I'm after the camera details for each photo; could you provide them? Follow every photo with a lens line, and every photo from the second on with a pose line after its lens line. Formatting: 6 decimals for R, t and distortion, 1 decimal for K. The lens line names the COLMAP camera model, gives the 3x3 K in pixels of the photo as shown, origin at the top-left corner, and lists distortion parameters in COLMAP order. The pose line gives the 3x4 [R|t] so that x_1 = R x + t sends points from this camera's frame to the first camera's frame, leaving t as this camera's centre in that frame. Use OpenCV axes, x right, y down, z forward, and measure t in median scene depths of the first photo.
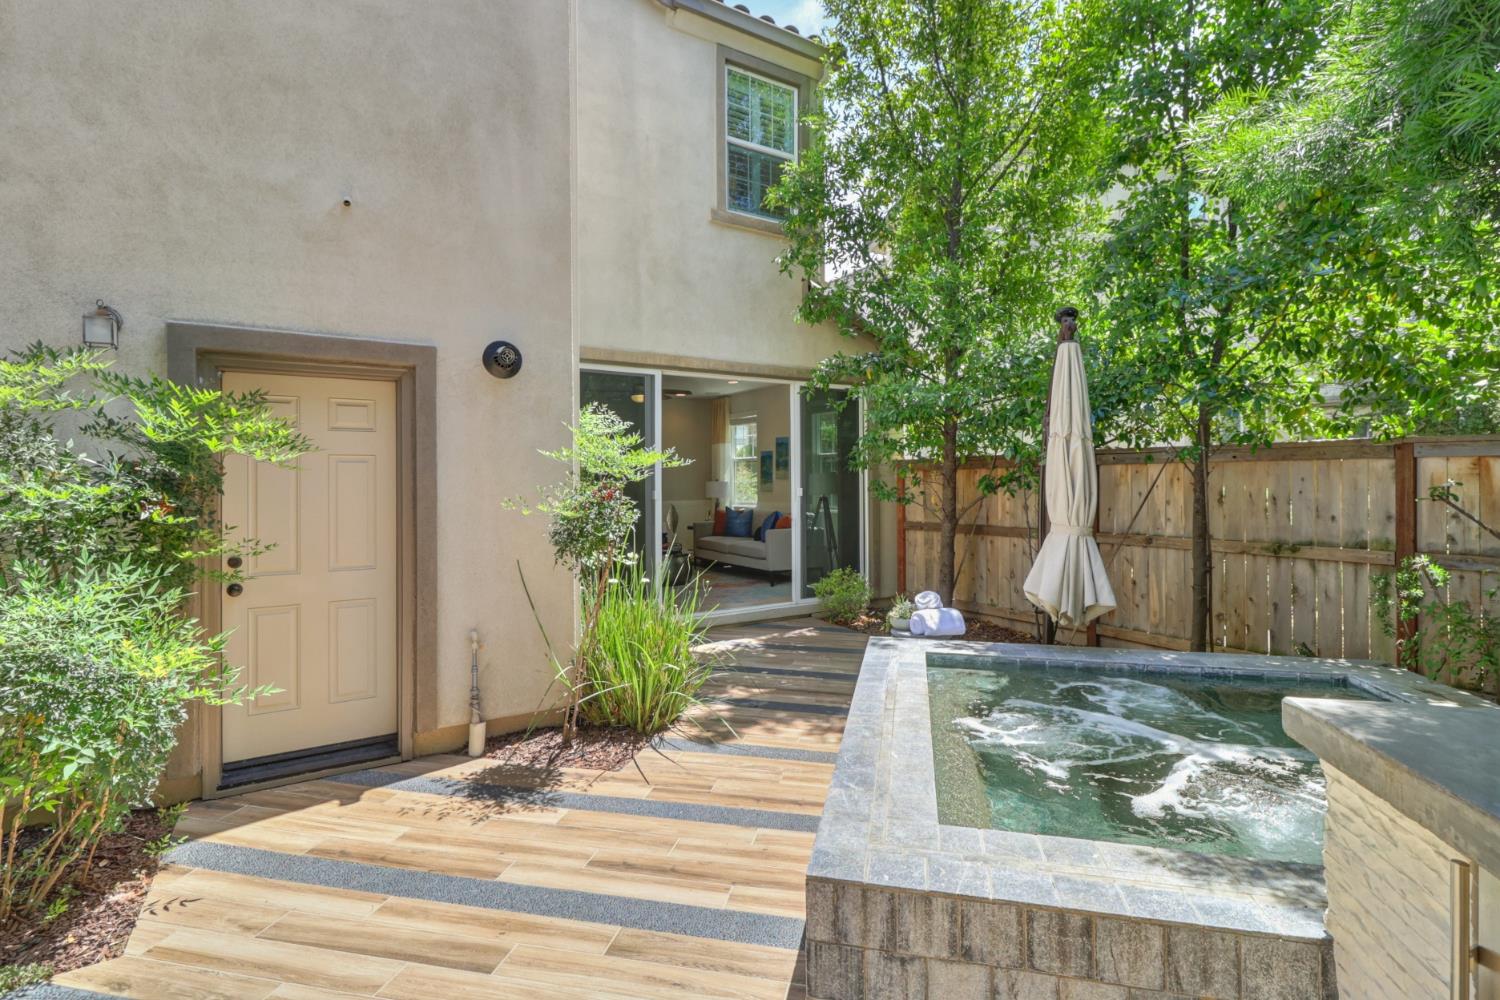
lens RADIAL K [[698.5, 0, 753.7], [0, 698.5, 479.9], [0, 0, 1]] dist [0.001280, -0.000556]
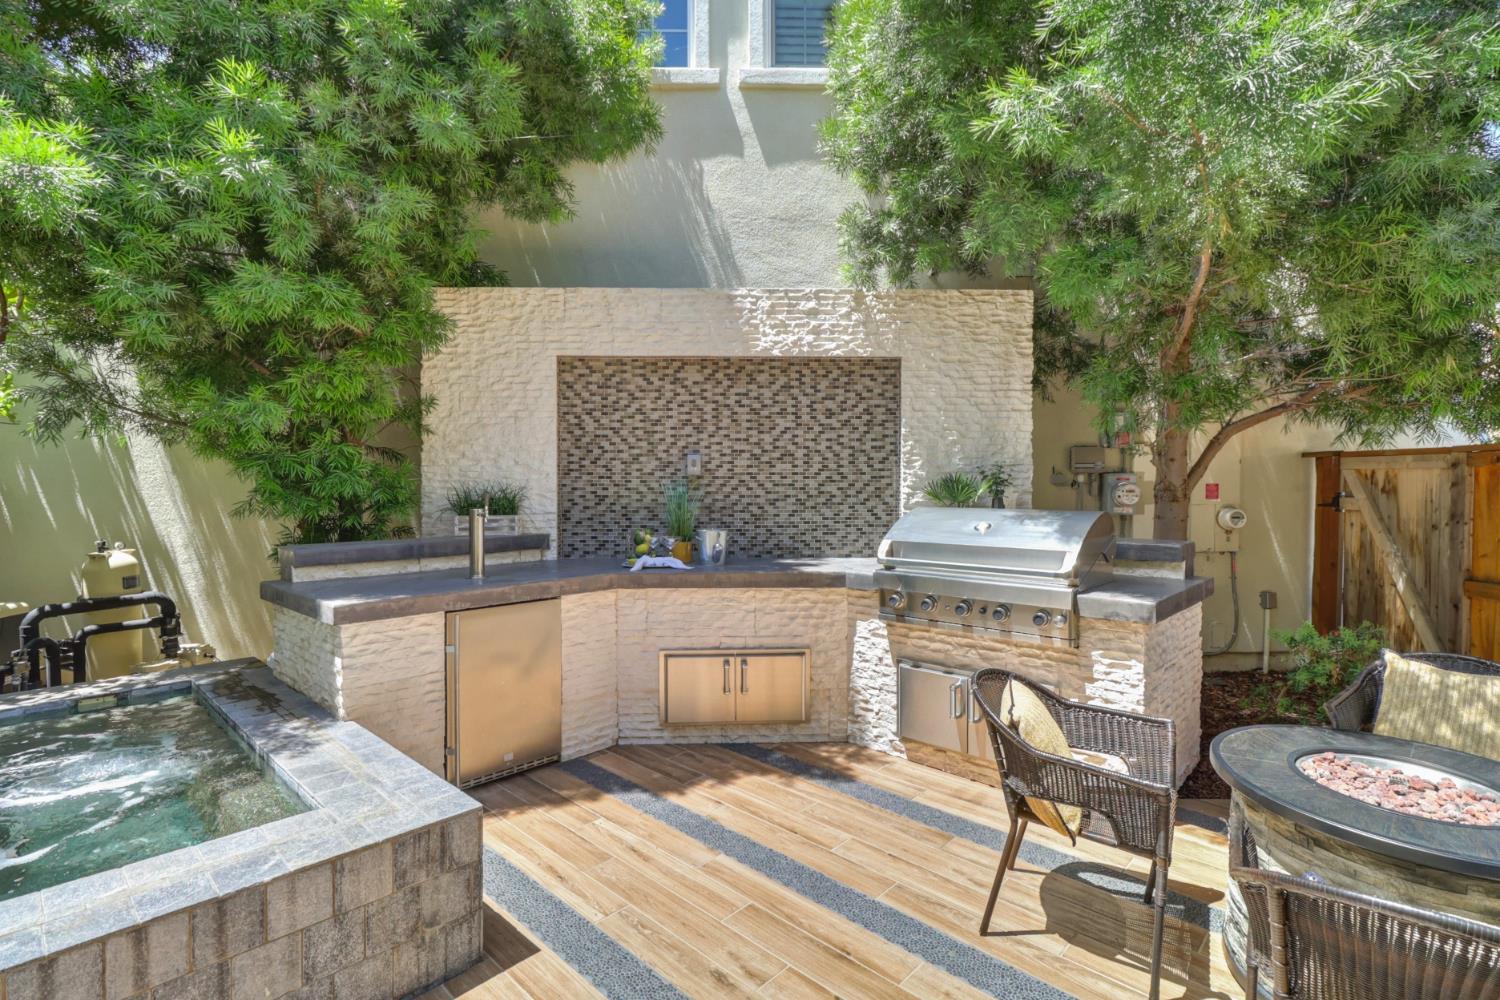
lens RADIAL K [[717.3, 0, 748.6], [0, 717.3, 494.8], [0, 0, 1]] dist [0.001978, -0.000039]
pose [[-0.862450, -0.002644, 0.506135, -0.374596], [0.002181, 0.999958, 0.008941, 0.002716], [-0.506138, 0.008815, -0.862408, 0.706242]]
